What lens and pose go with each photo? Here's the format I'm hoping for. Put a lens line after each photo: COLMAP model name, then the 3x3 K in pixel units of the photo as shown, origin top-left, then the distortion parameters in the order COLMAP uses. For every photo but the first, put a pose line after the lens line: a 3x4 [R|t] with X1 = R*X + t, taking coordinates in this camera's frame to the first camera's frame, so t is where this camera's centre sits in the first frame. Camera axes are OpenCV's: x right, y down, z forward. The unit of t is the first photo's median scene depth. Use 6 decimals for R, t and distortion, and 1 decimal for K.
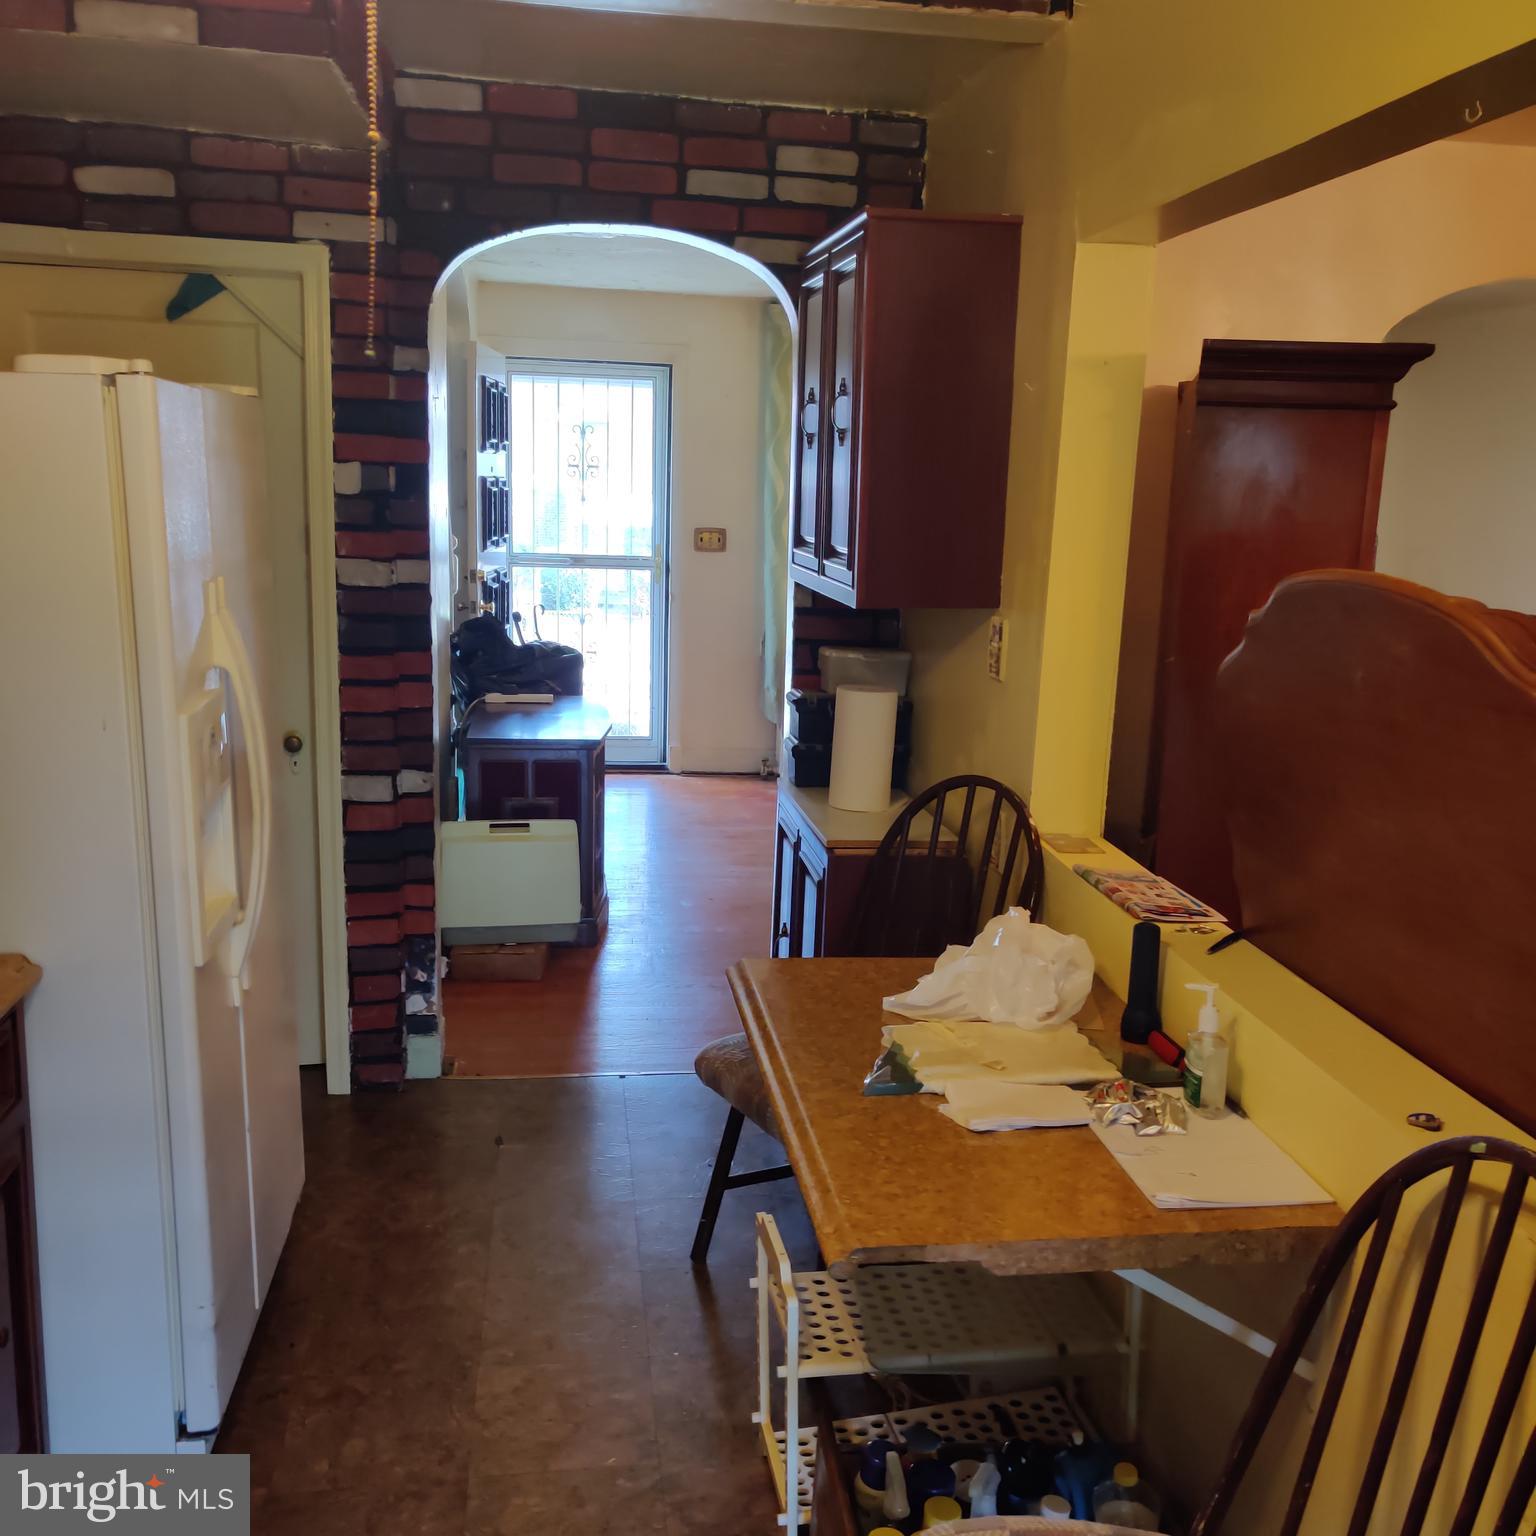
lens RADIAL K [[1543.2, 0, 768.0], [0, 1543.2, 768.0], [0, 0, 1]] dist [0.011009, 0.027131]
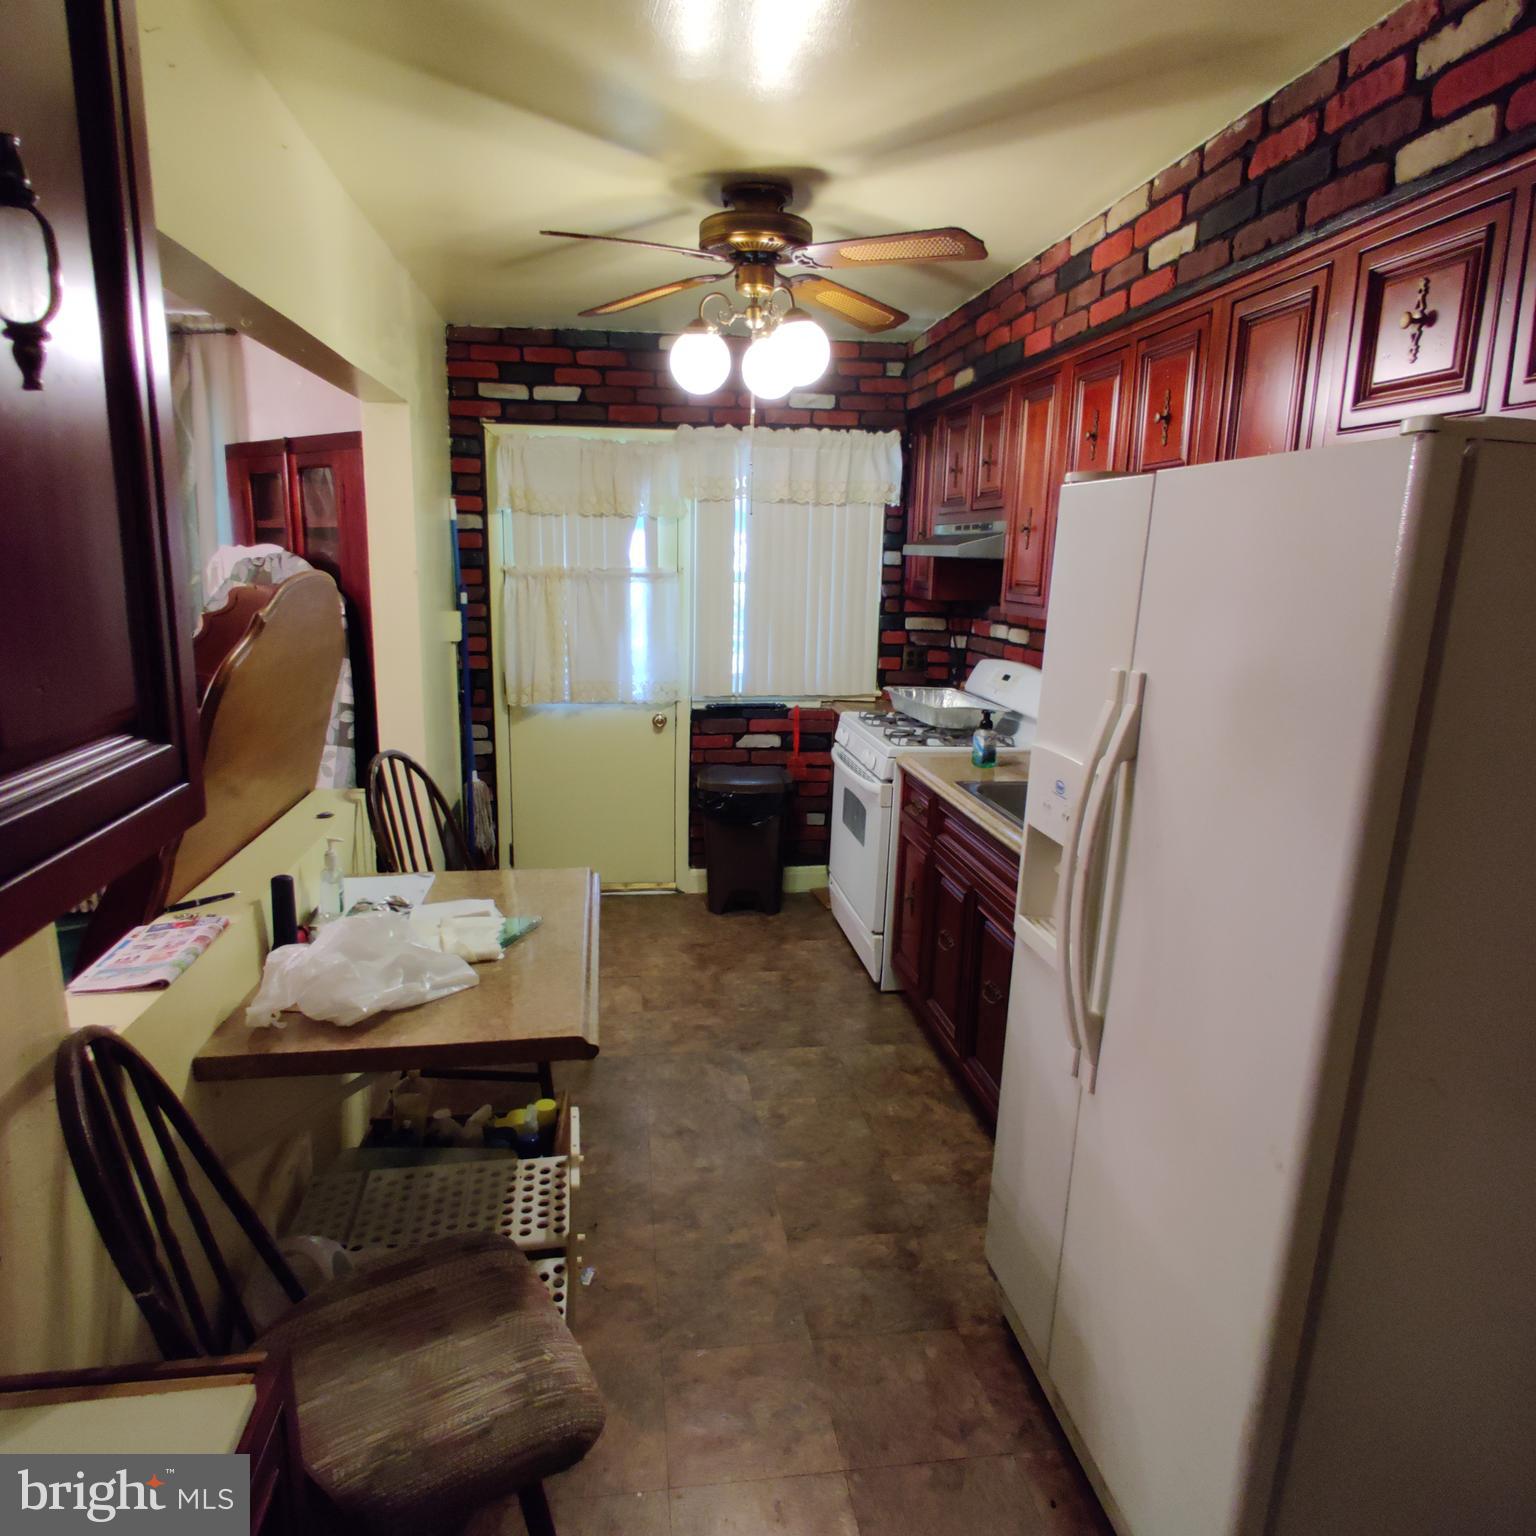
lens RADIAL K [[1019.7, 0, 768.0], [0, 1019.7, 768.0], [0, 0, 1]] dist [0.003800, 0.002004]
pose [[-0.998241, -0.052348, -0.027838, -0.108534], [-0.059048, 0.920134, 0.387126, -0.291974], [0.005349, 0.388089, -0.921606, 1.558247]]
